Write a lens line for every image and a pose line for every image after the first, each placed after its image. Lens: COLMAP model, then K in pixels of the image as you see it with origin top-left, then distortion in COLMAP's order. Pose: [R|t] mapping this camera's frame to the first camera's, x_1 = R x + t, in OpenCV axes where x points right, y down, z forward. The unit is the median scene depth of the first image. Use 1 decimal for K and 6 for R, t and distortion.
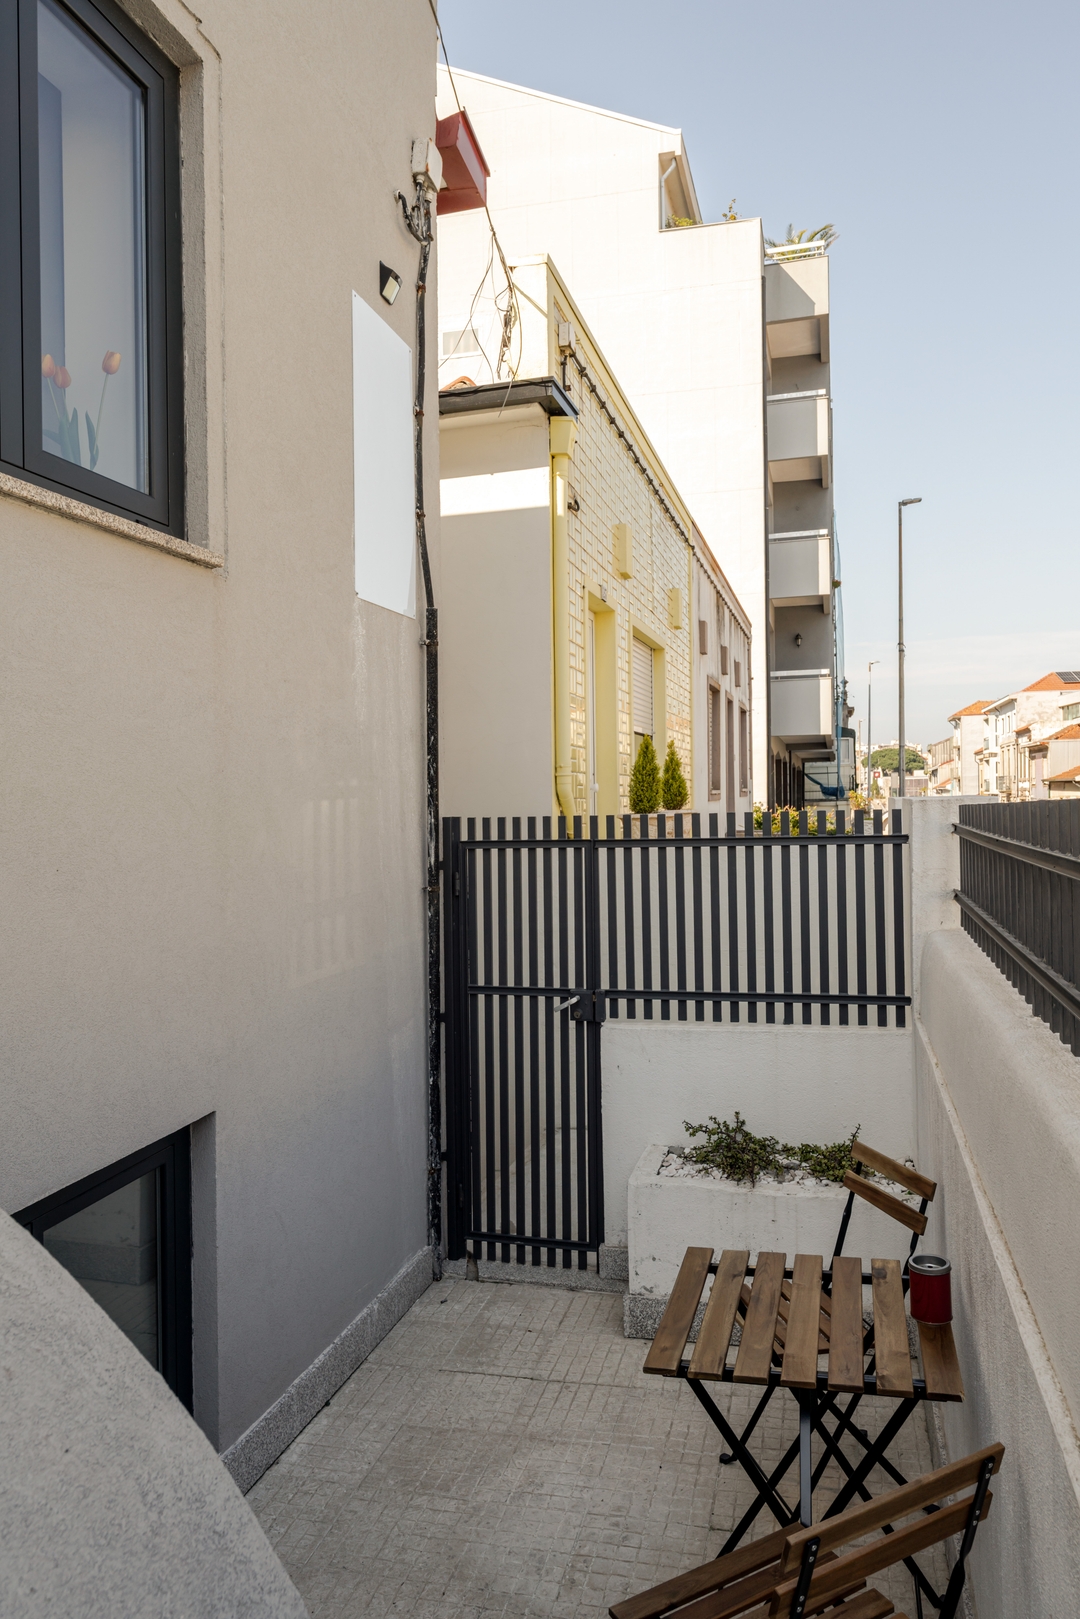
lens RADIAL K [[1090.4, 0, 545.7], [0, 1090.4, 819.6], [0, 0, 1]] dist [0.009784, -0.001133]
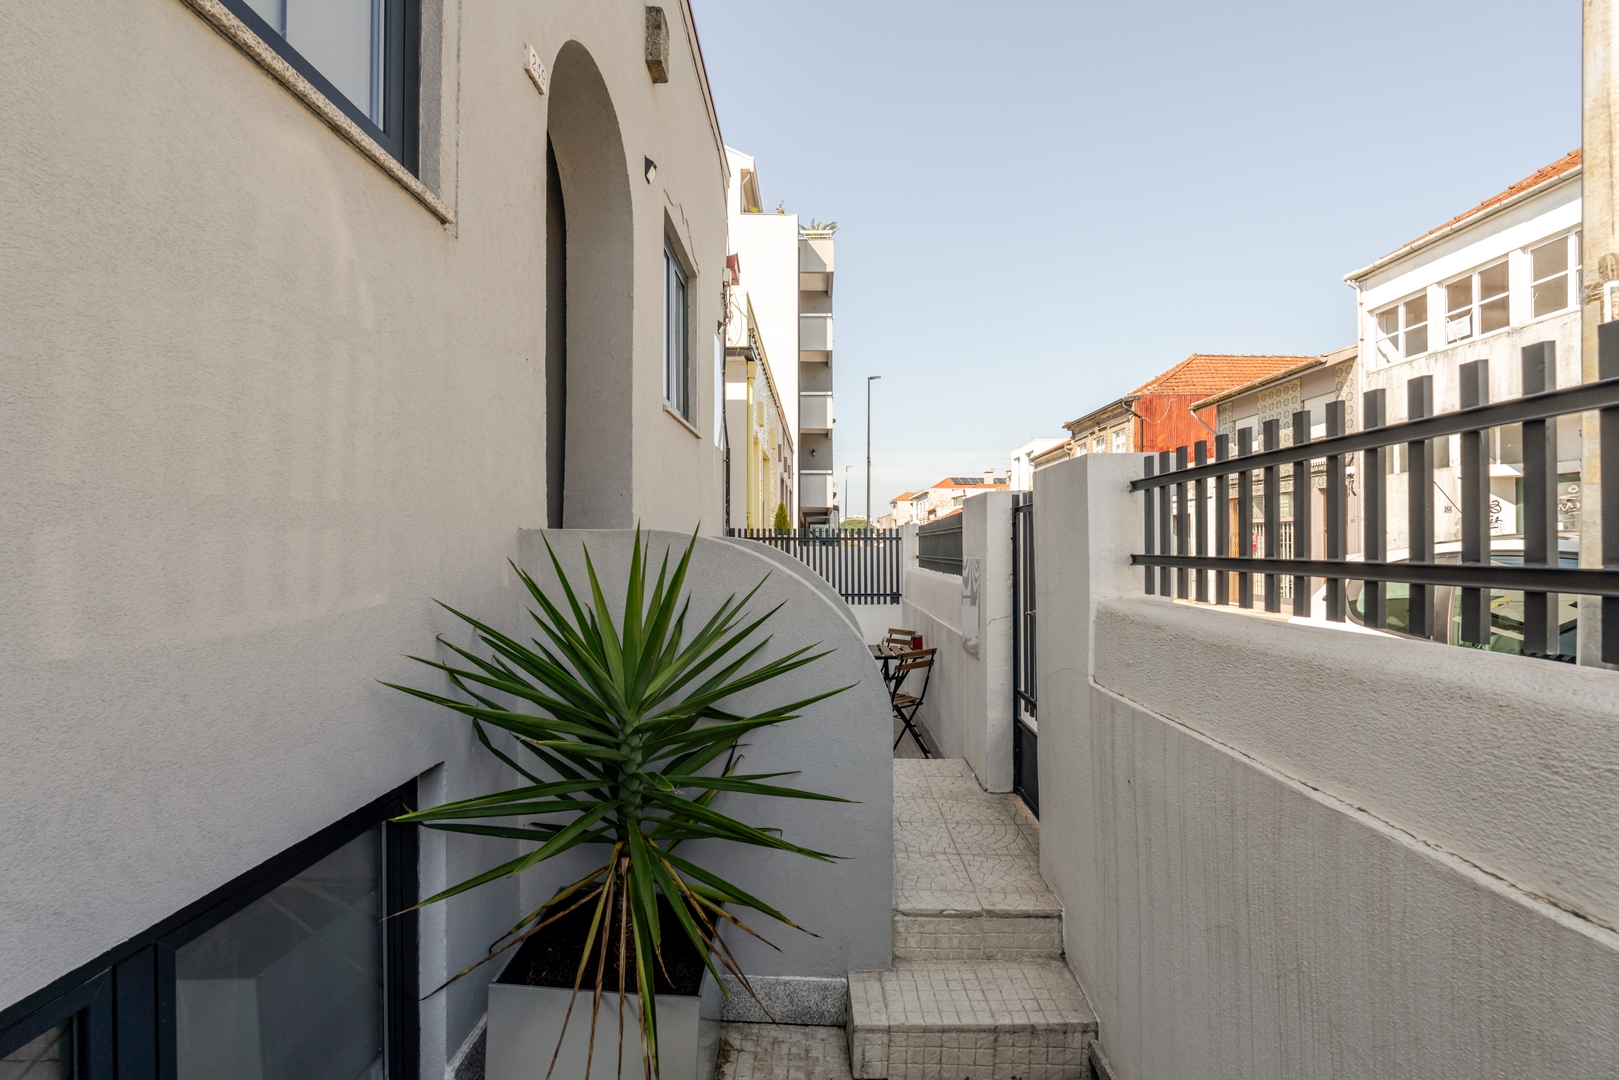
lens RADIAL K [[708.4, 0, 807.4], [0, 708.4, 538.5], [0, 0, 1]] dist [-0.005317, -0.000370]
pose [[0.971386, 0.025335, 0.236152, -0.044049], [-0.017824, 0.999267, -0.033886, 0.010795], [-0.236837, 0.028707, 0.971125, -0.095040]]
